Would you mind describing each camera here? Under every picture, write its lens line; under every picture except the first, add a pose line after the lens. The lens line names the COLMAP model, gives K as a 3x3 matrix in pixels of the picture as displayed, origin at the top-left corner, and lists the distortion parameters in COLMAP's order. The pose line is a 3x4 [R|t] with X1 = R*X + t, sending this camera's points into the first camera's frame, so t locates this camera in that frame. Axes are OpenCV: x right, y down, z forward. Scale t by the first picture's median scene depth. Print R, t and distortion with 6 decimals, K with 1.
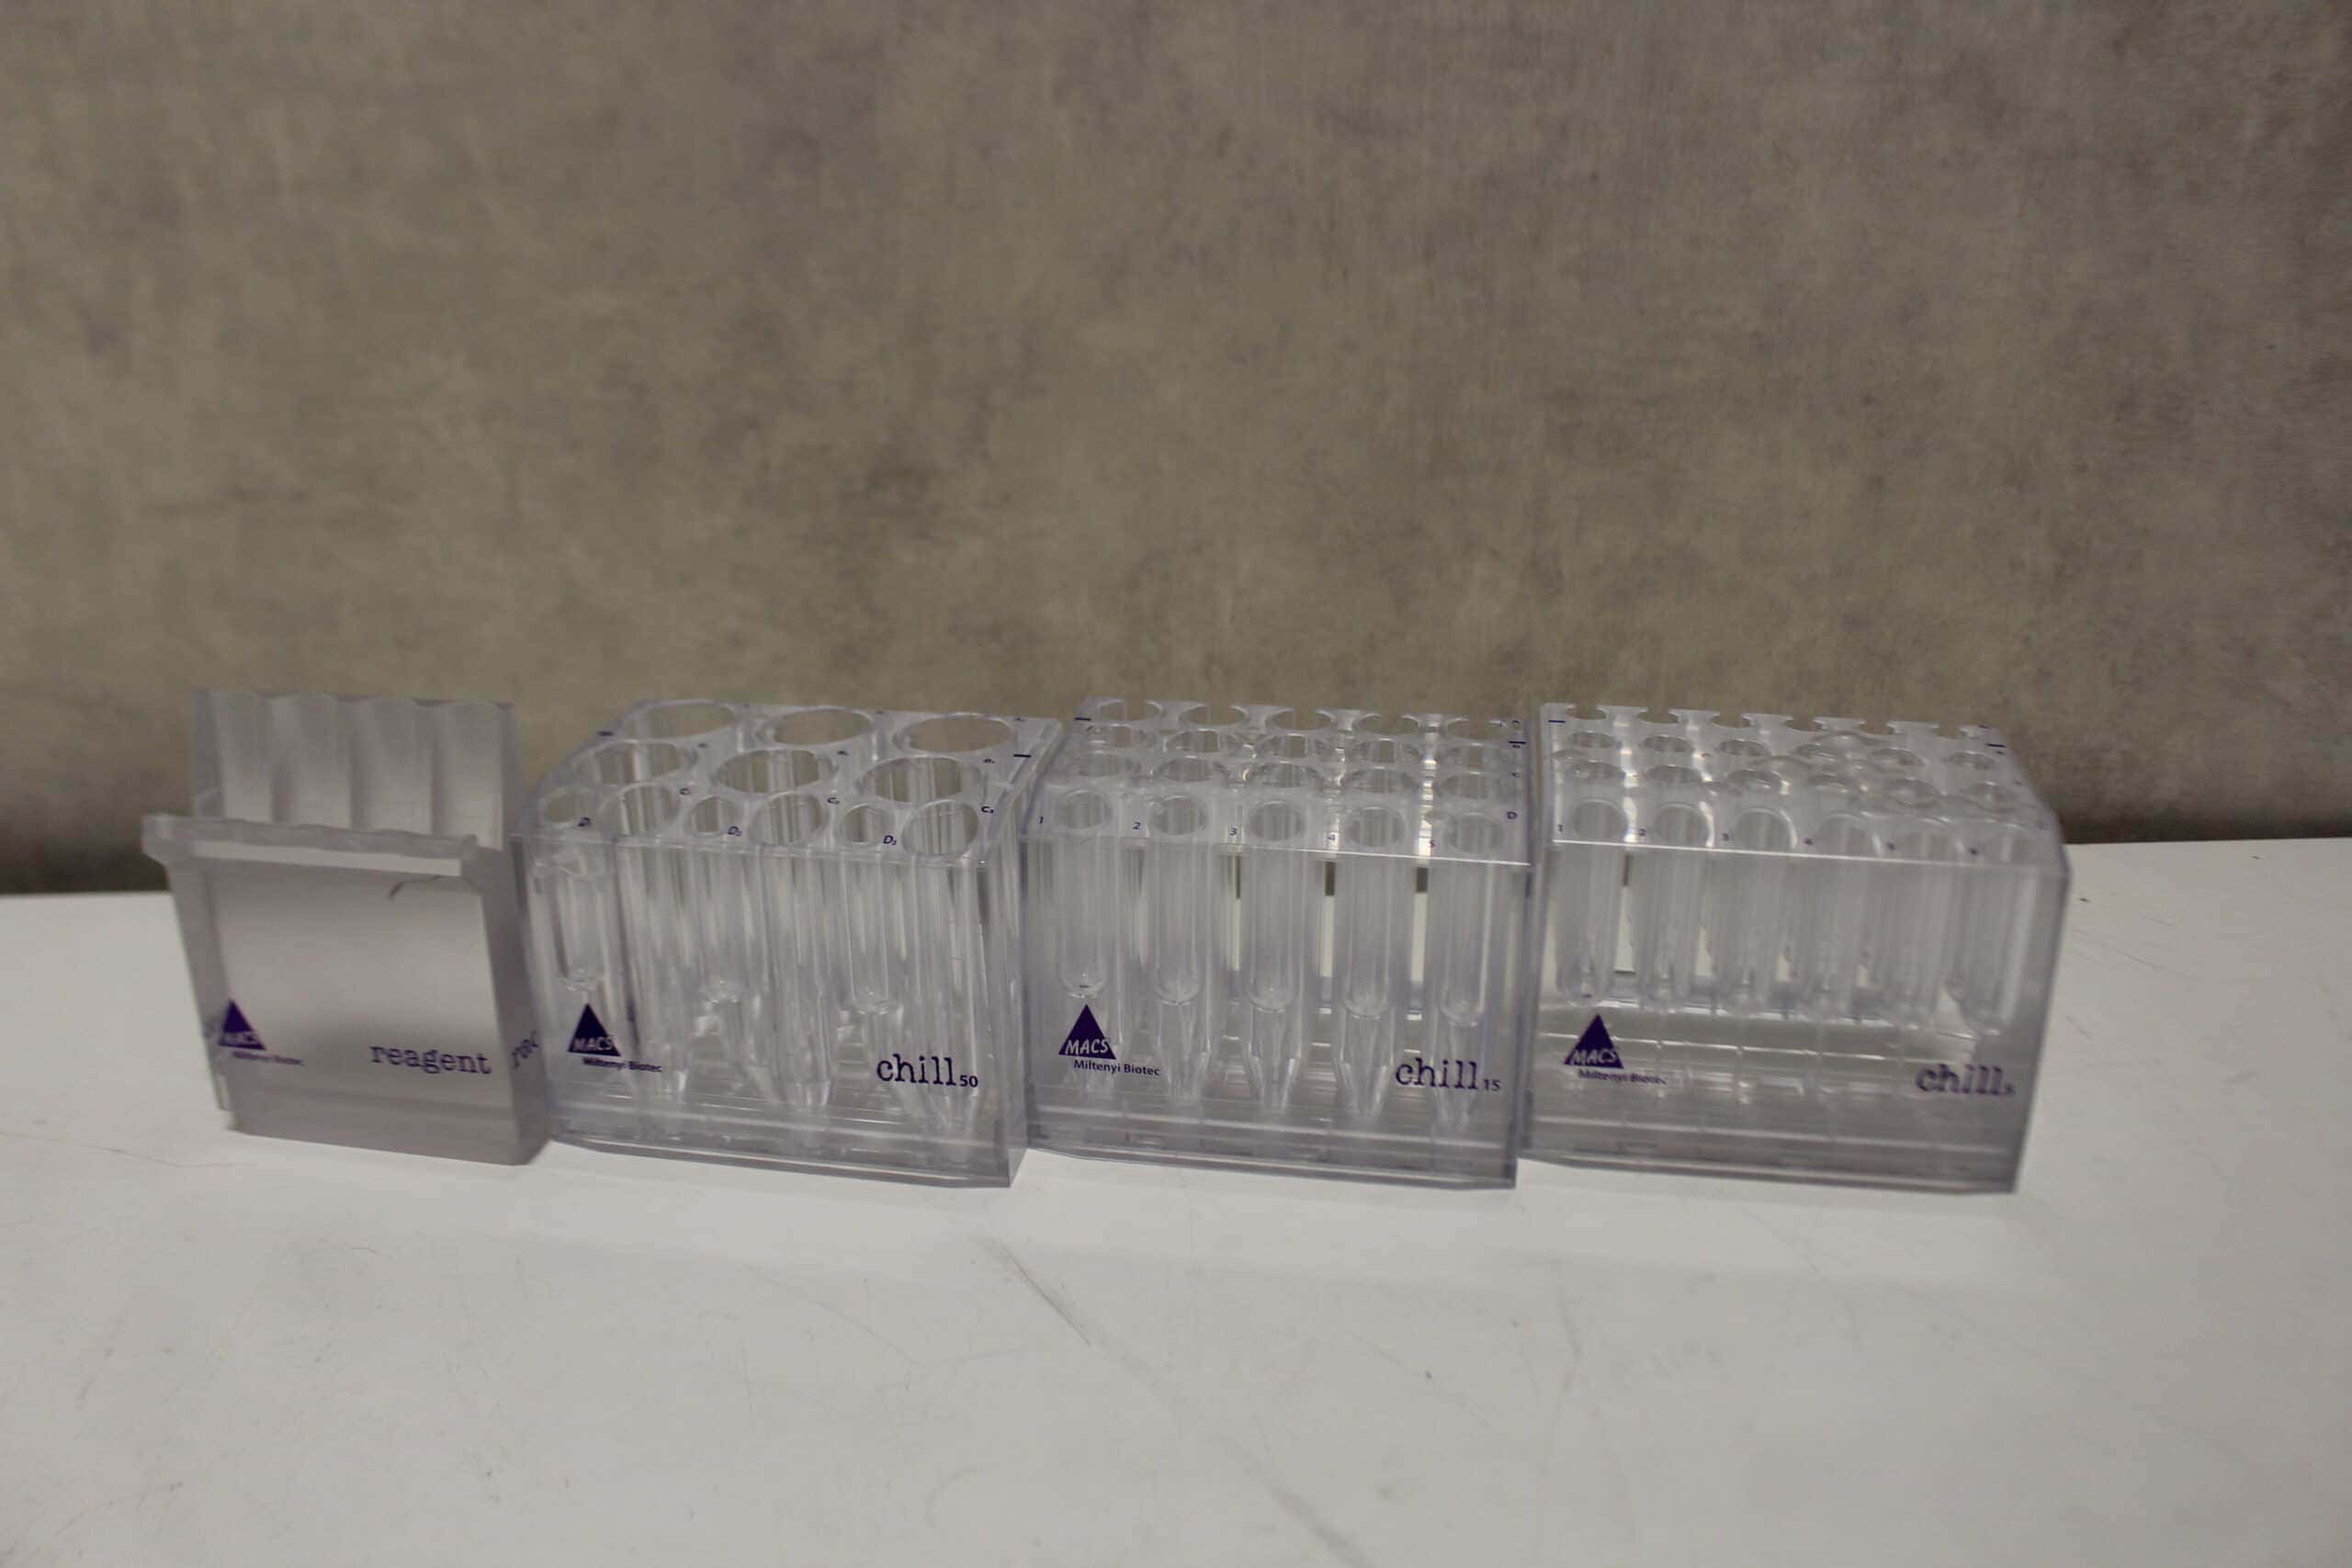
lens RADIAL K [[1960.7, 0, 1167.5], [0, 1960.7, 781.0], [0, 0, 1]] dist [-0.066897, 0.052465]
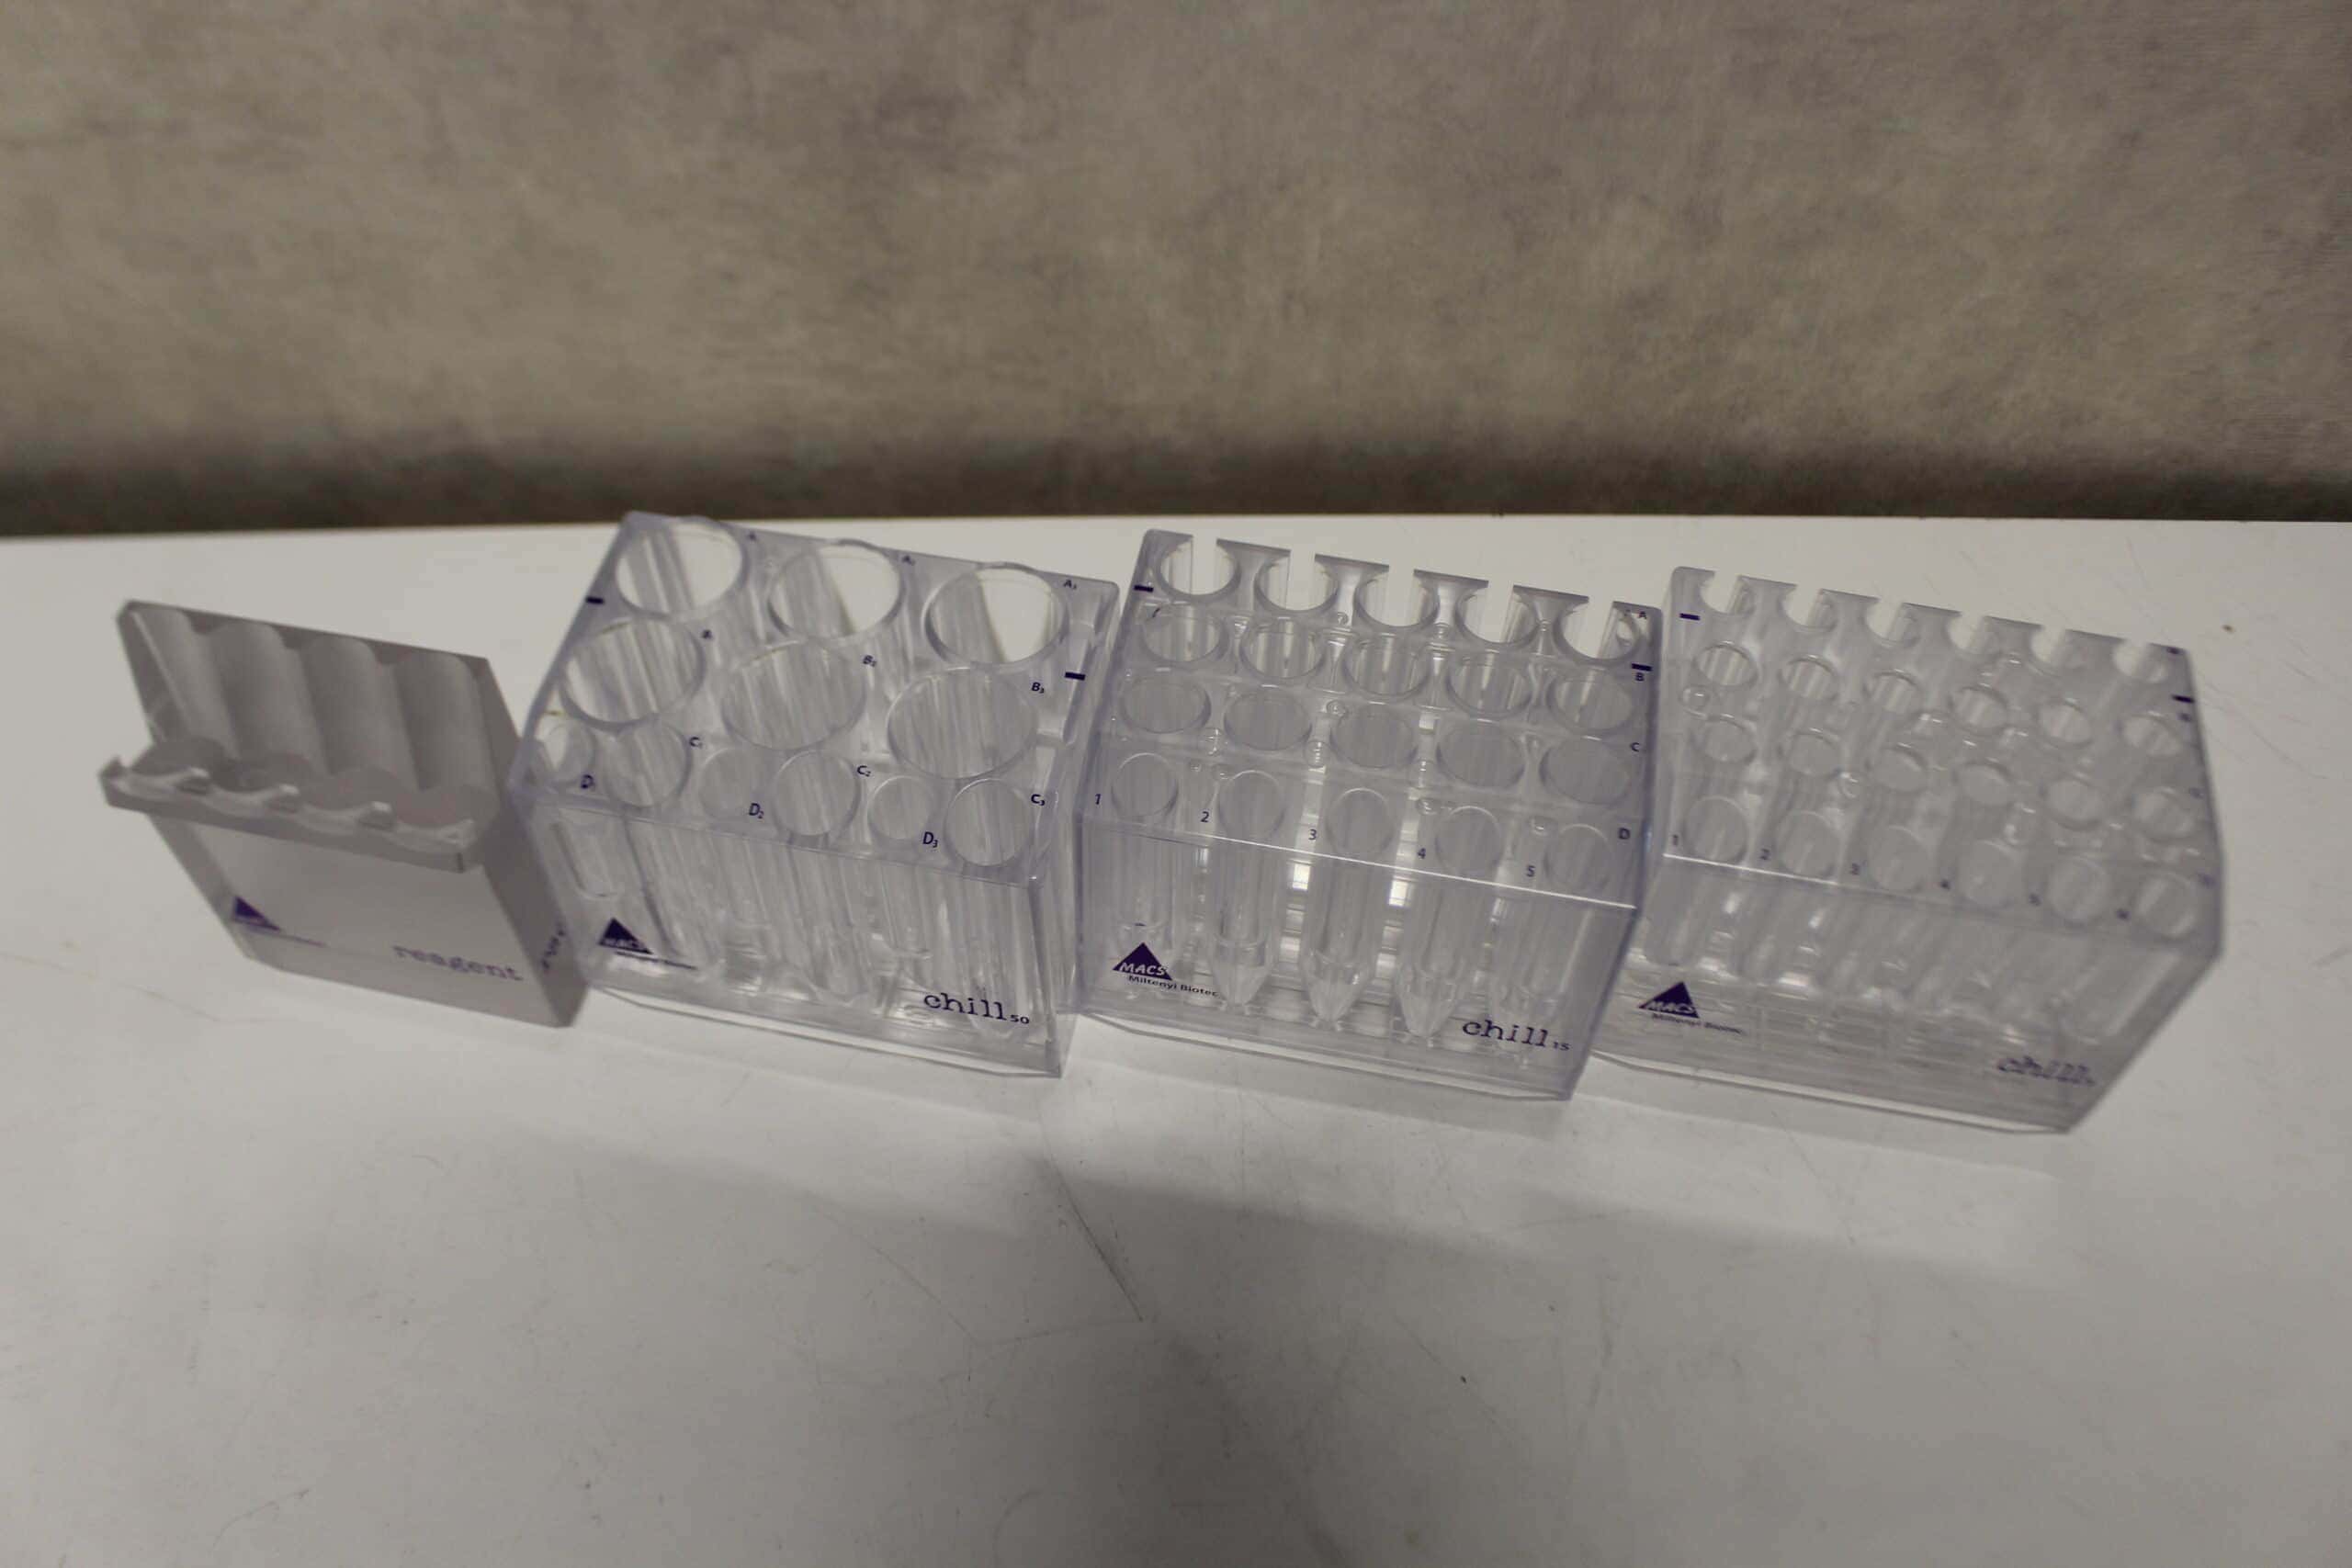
lens RADIAL K [[1960.7, 0, 1173.1], [0, 1960.7, 783.6], [0, 0, 1]] dist [-0.066897, 0.052465]
pose [[0.999399, 0.034656, 0.000464, -0.022537], [-0.029839, 0.853526, 0.520195, -0.331592], [0.017632, -0.519896, 0.854047, 0.174691]]
